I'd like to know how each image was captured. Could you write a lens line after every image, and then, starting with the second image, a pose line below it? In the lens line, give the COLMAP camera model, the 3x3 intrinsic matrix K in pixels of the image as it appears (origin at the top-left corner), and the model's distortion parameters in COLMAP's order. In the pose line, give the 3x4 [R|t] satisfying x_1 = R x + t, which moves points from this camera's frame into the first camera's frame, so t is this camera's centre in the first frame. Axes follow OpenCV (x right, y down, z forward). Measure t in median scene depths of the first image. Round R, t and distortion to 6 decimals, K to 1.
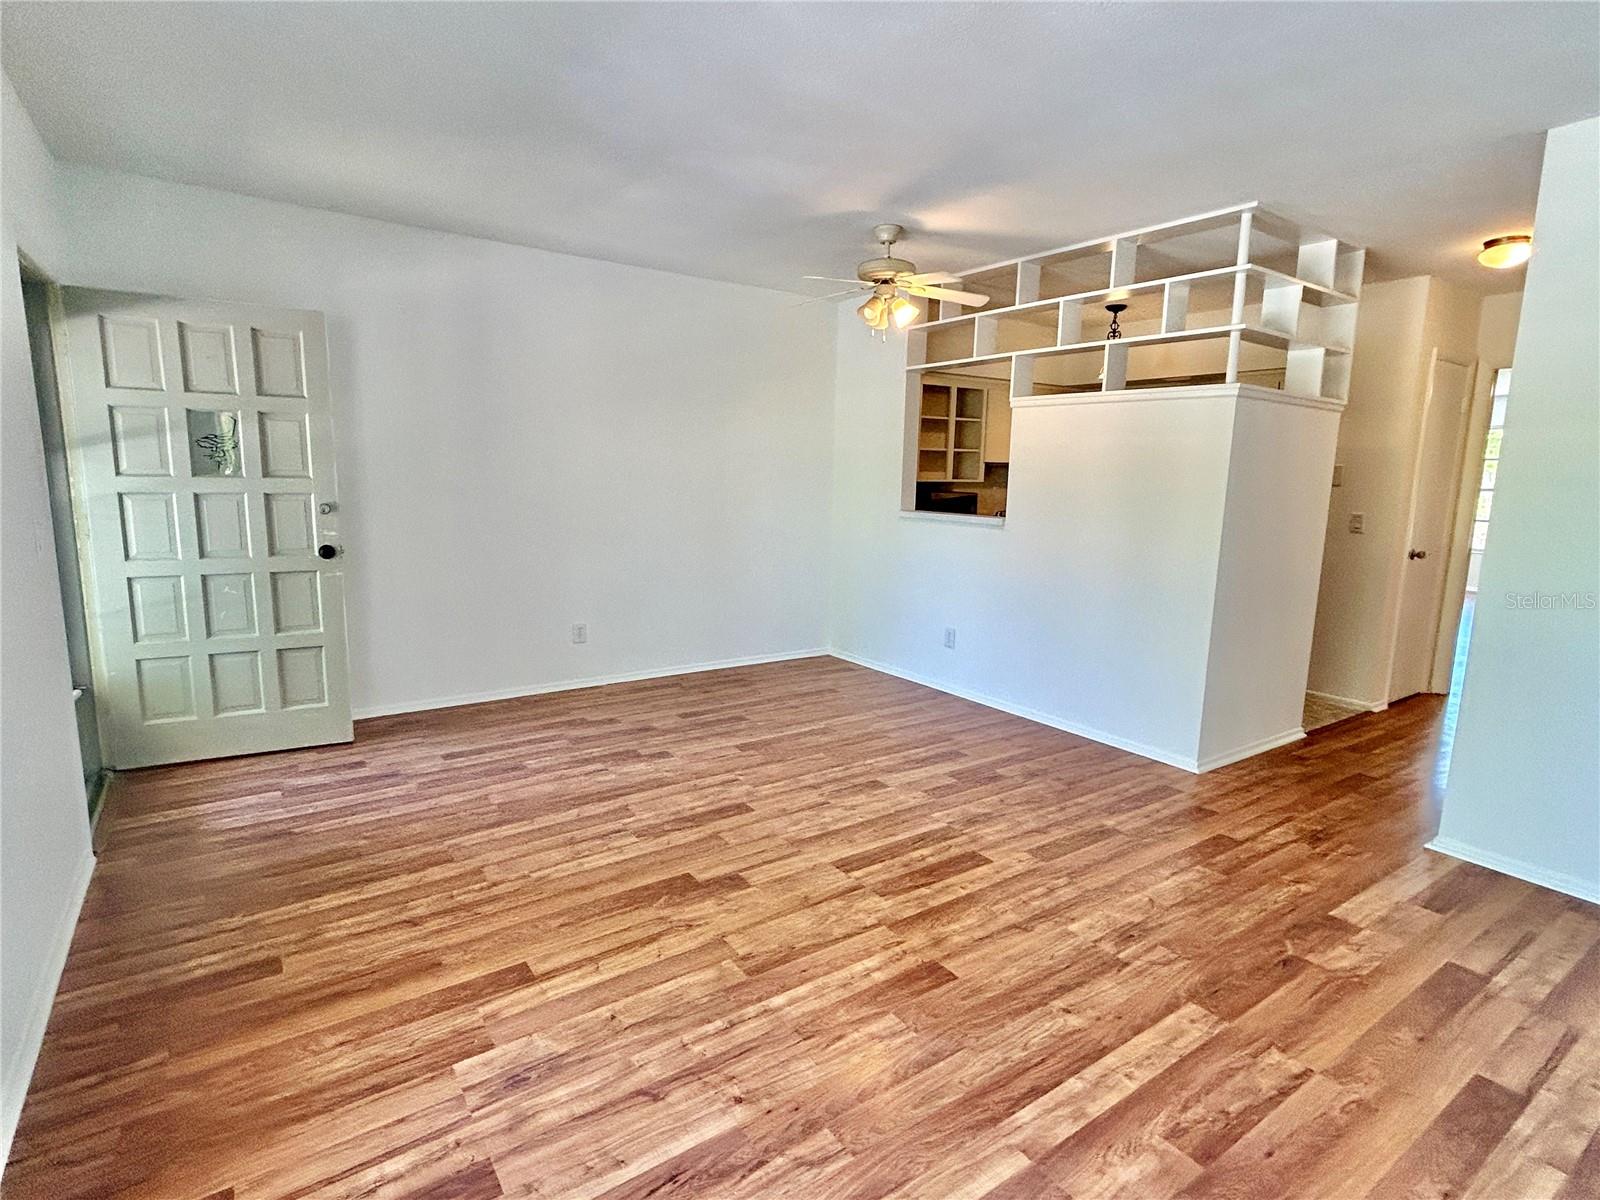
lens RADIAL K [[826.4, 0, 792.3], [0, 826.4, 597.6], [0, 0, 1]] dist [-0.001840, 0.000697]
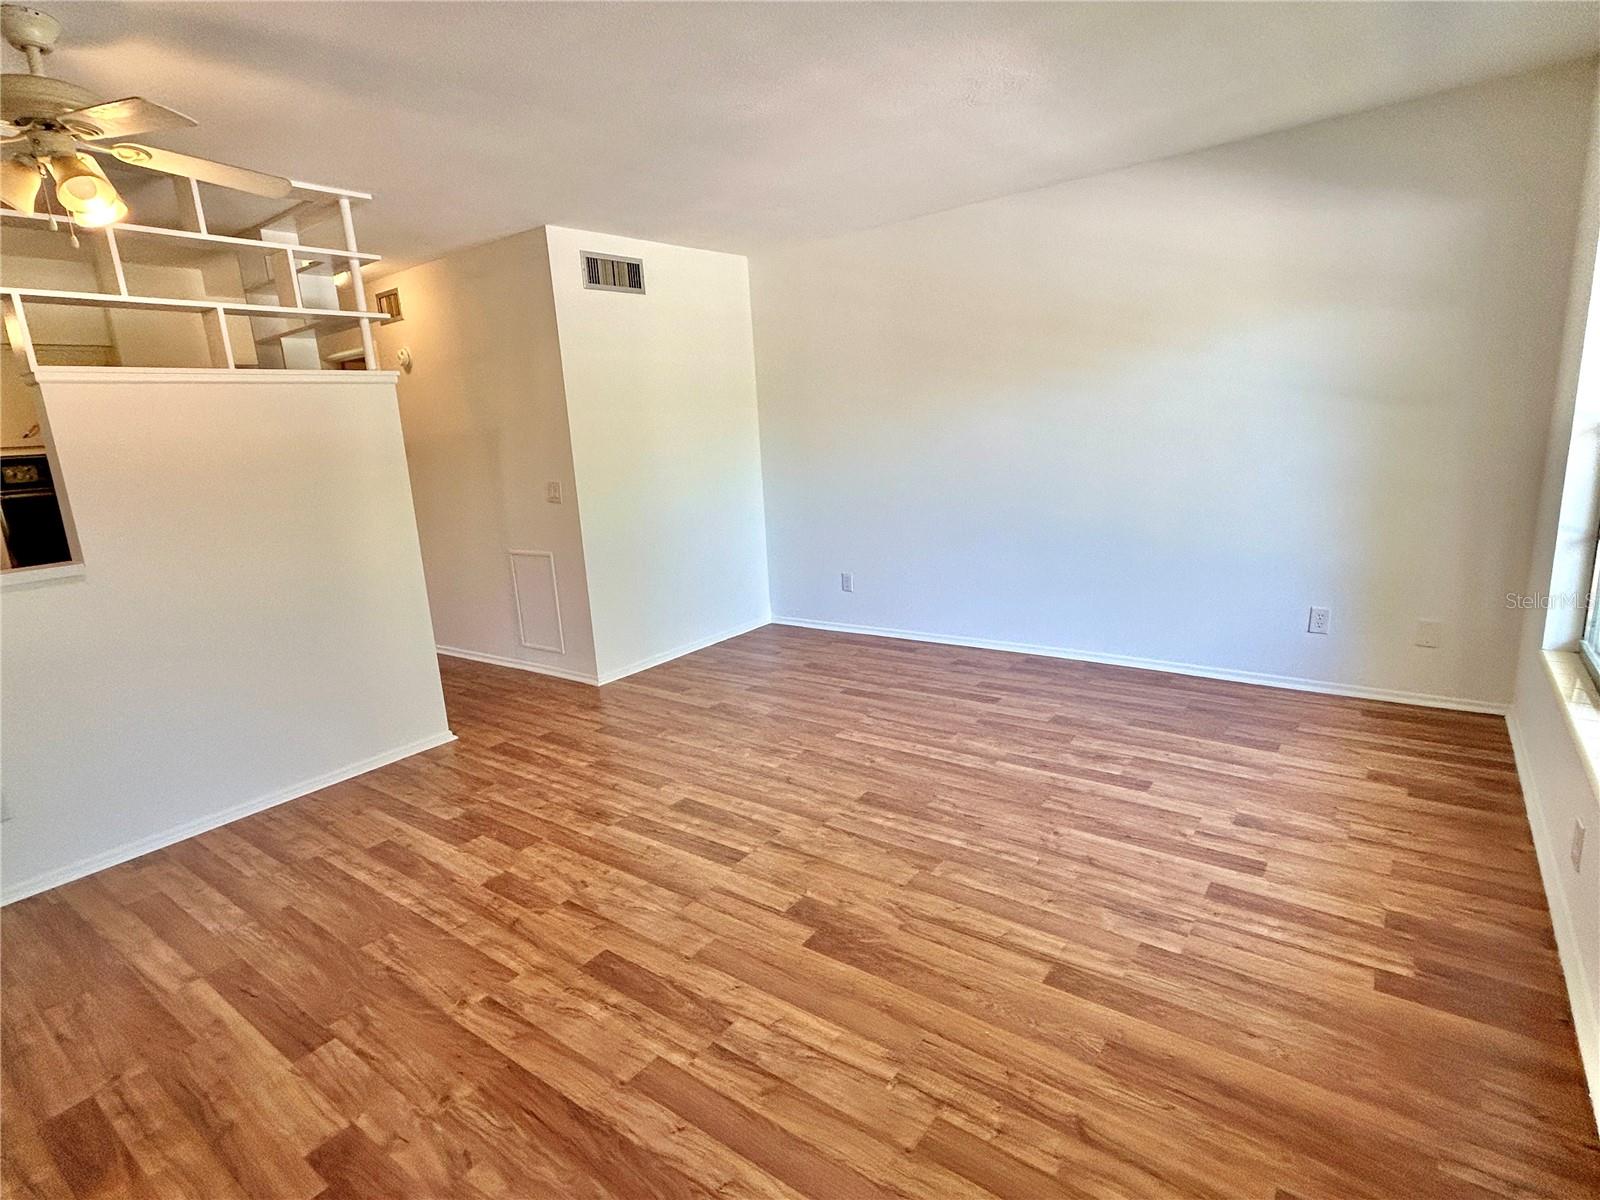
lens RADIAL K [[826.4, 0, 792.3], [0, 826.4, 597.6], [0, 0, 1]] dist [-0.001840, 0.000697]
pose [[-0.319952, -0.201562, 0.925745, -0.841690], [0.203109, 0.939798, 0.274820, -0.229184], [-0.925407, 0.275956, -0.259751, 1.161122]]
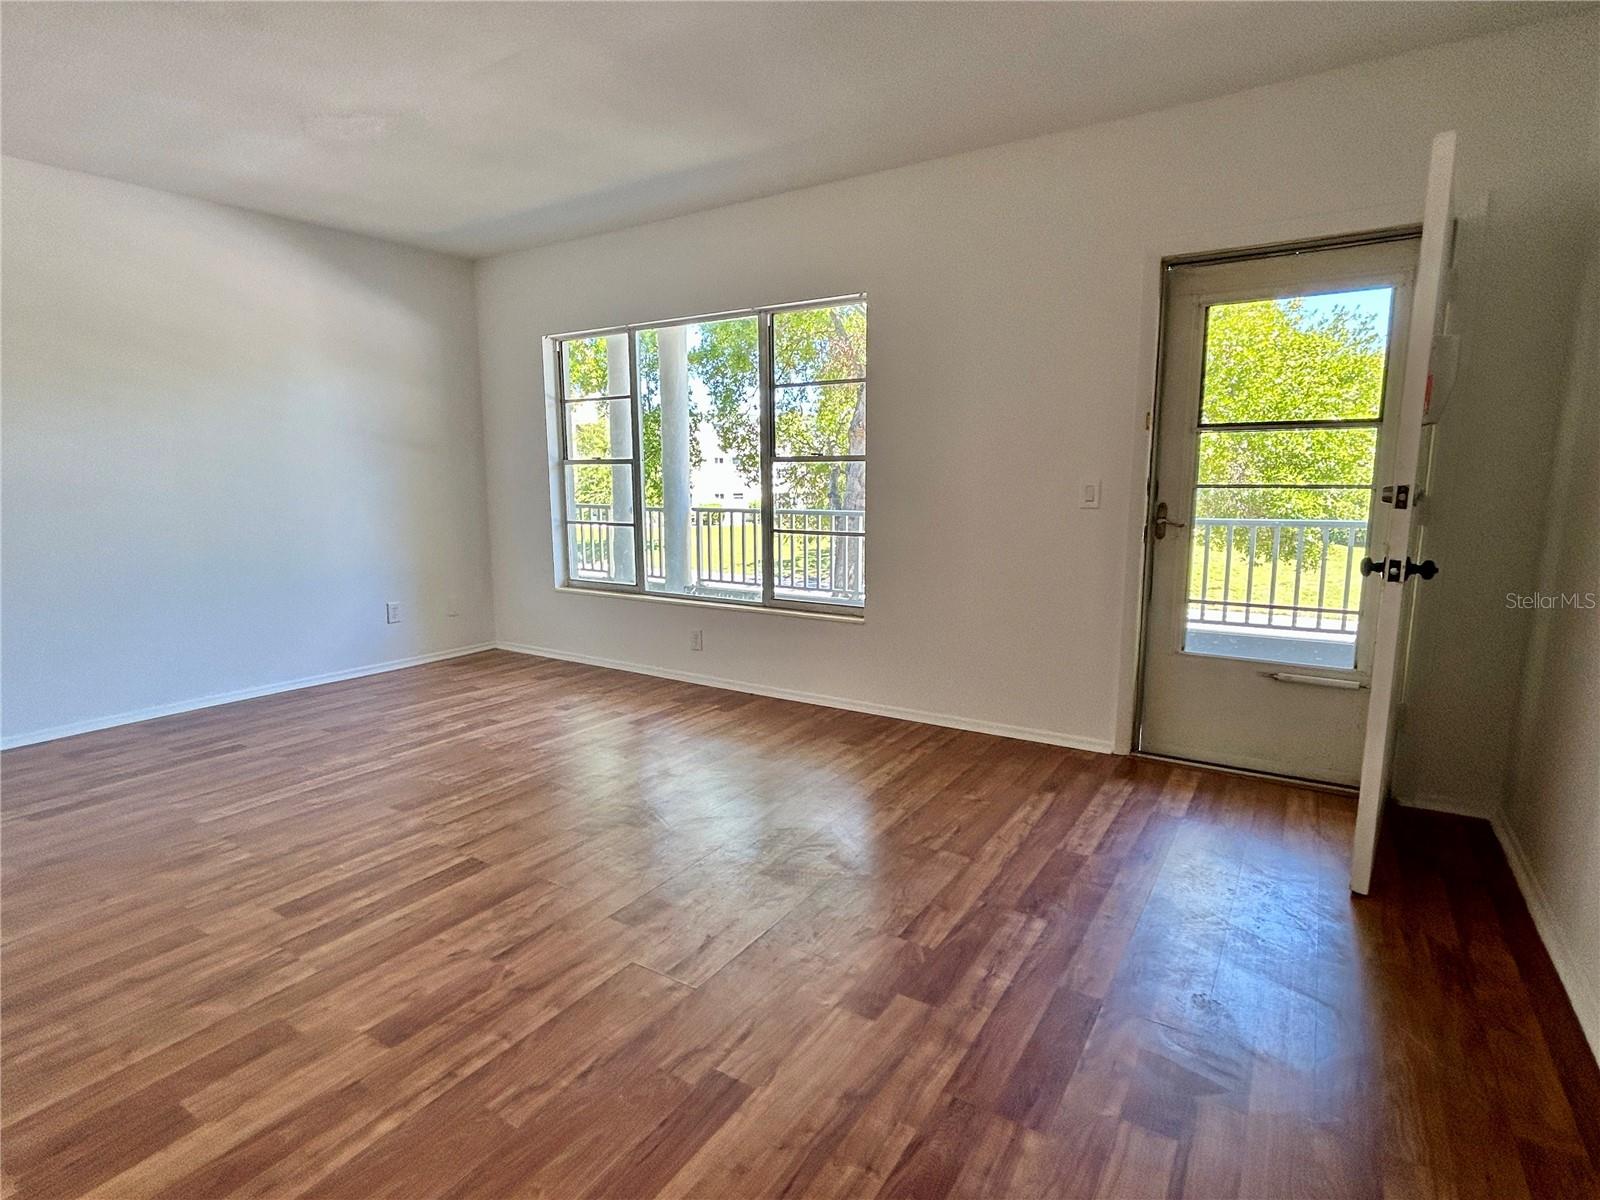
lens RADIAL K [[826.4, 0, 792.3], [0, 826.4, 597.6], [0, 0, 1]] dist [-0.001840, 0.000697]
pose [[-0.923645, 0.041990, -0.380941, 0.077481], [-0.074992, 0.954964, 0.287090, -0.244572], [0.375840, 0.293737, -0.878899, 1.923077]]
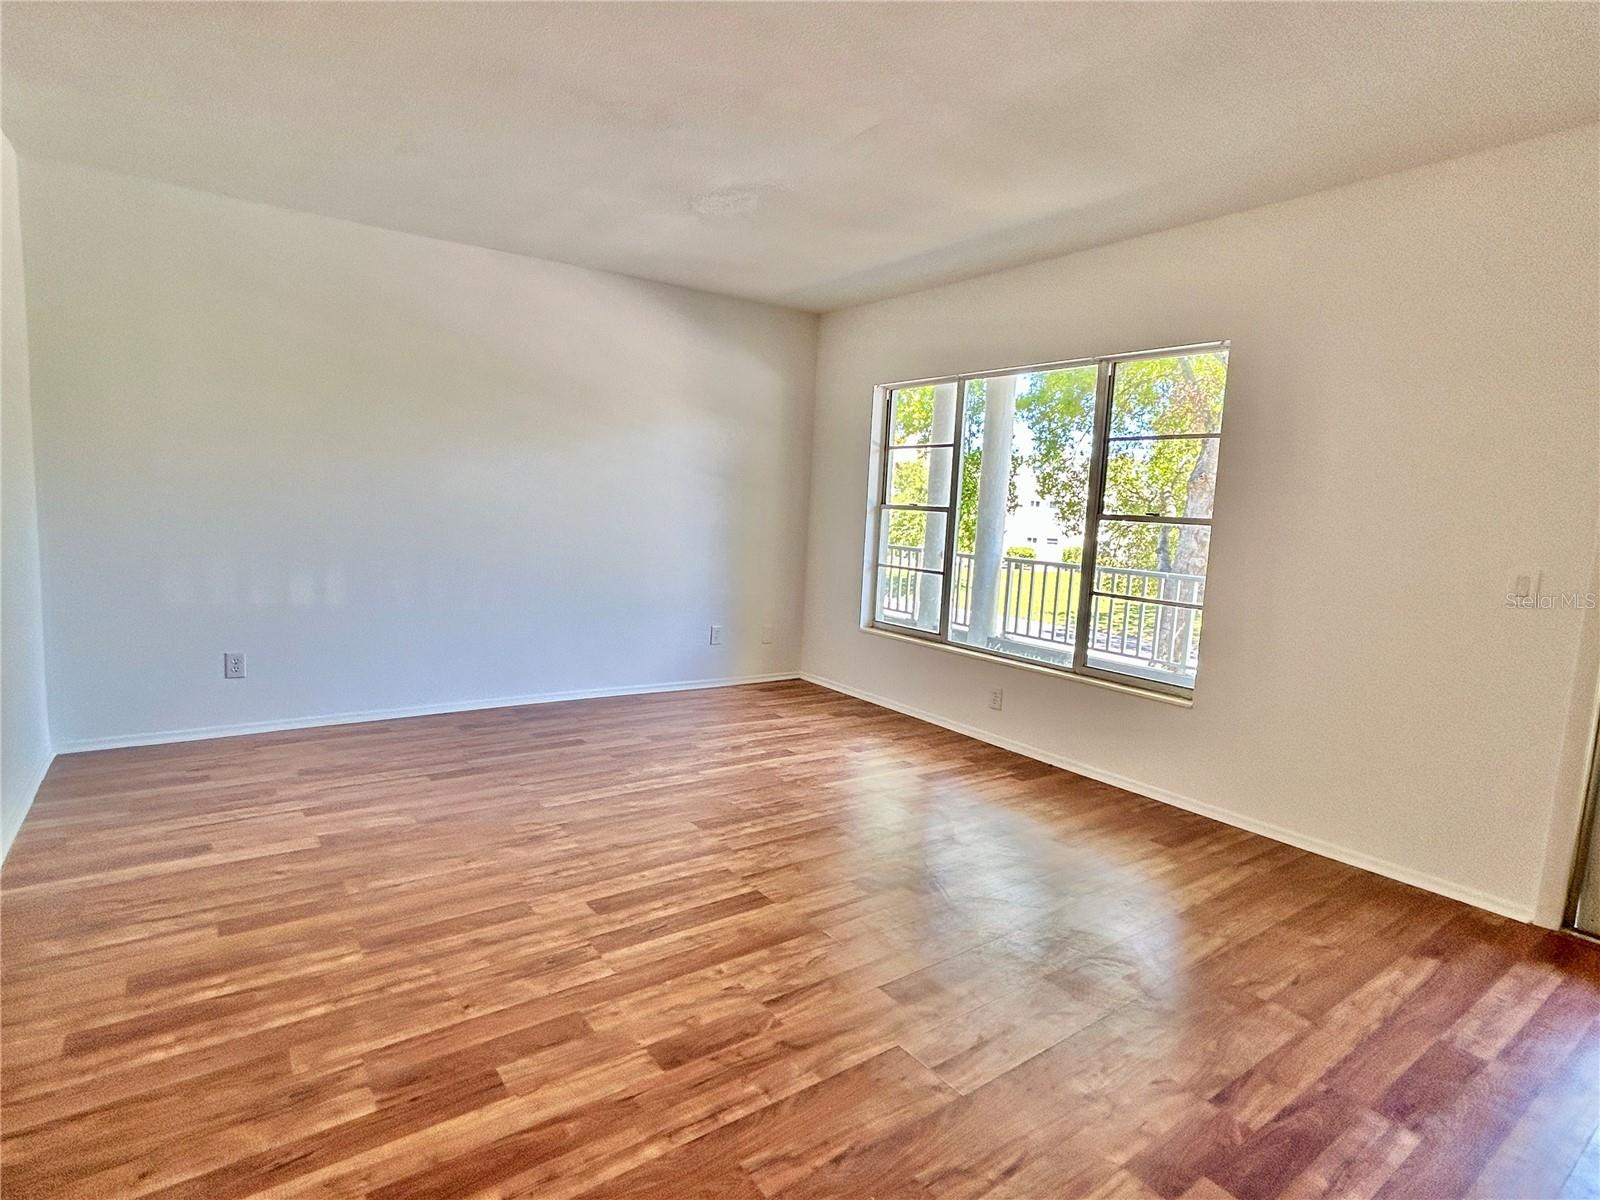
lens RADIAL K [[826.4, 0, 792.3], [0, 826.4, 597.6], [0, 0, 1]] dist [-0.001840, 0.000697]
pose [[-0.997357, -0.066276, -0.029770, 0.078161], [-0.071873, 0.959942, 0.270824, -0.262130], [0.010629, 0.272248, -0.962168, 1.888341]]
